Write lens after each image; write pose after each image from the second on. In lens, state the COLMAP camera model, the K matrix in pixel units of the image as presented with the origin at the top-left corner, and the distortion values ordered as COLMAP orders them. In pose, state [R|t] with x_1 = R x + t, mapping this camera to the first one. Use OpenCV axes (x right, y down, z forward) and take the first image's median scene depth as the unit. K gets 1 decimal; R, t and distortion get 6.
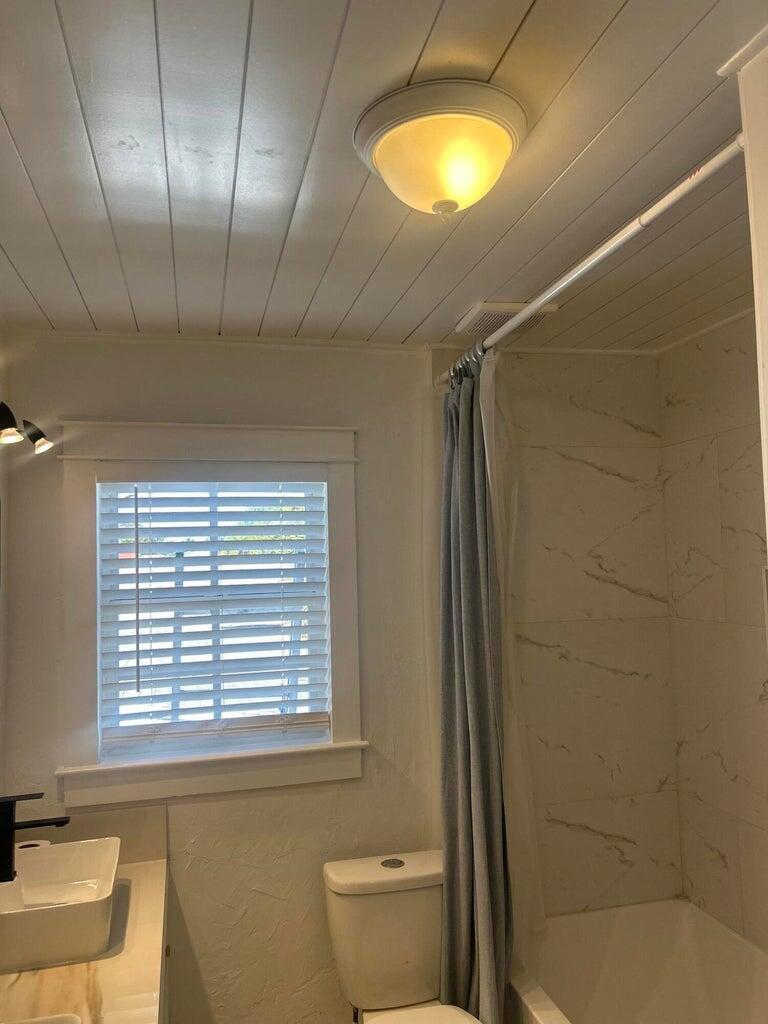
lens RADIAL K [[790.4, 0, 388.3], [0, 790.4, 513.9], [0, 0, 1]] dist [0.049514, -0.062678]
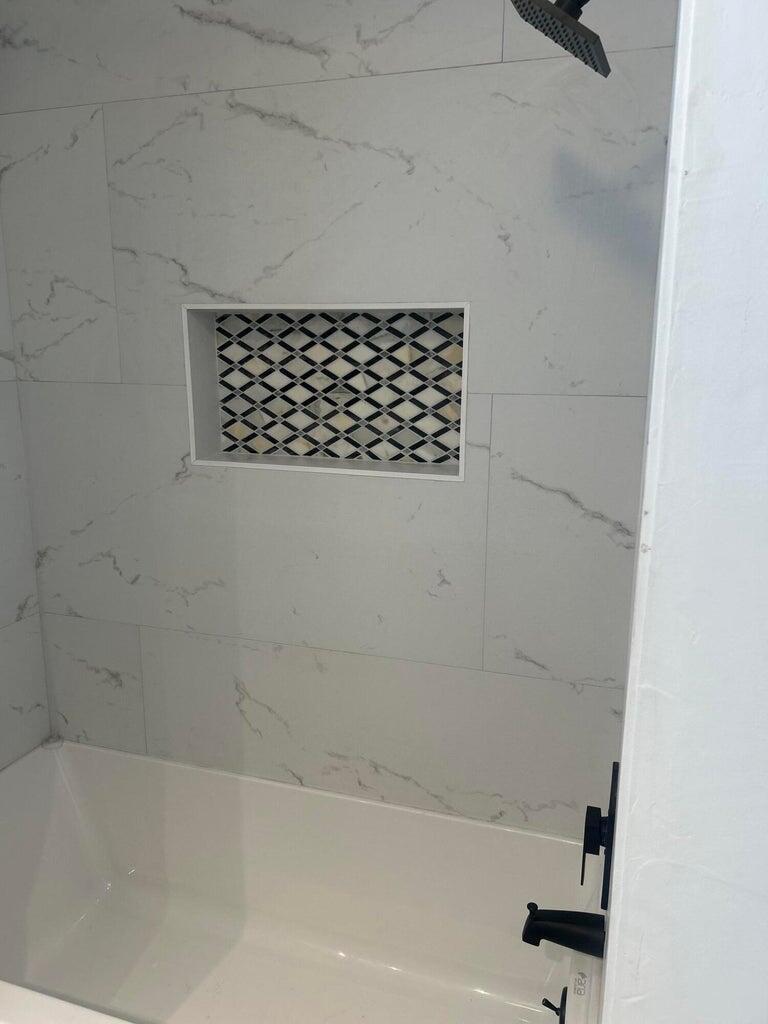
lens RADIAL K [[790.4, 0, 388.3], [0, 790.4, 513.9], [0, 0, 1]] dist [0.049514, -0.062678]
pose [[0.538379, -0.153077, 0.828683, -0.077485], [-0.068879, 0.972079, 0.224315, 0.071953], [-0.839883, -0.177846, 0.512804, 0.392607]]
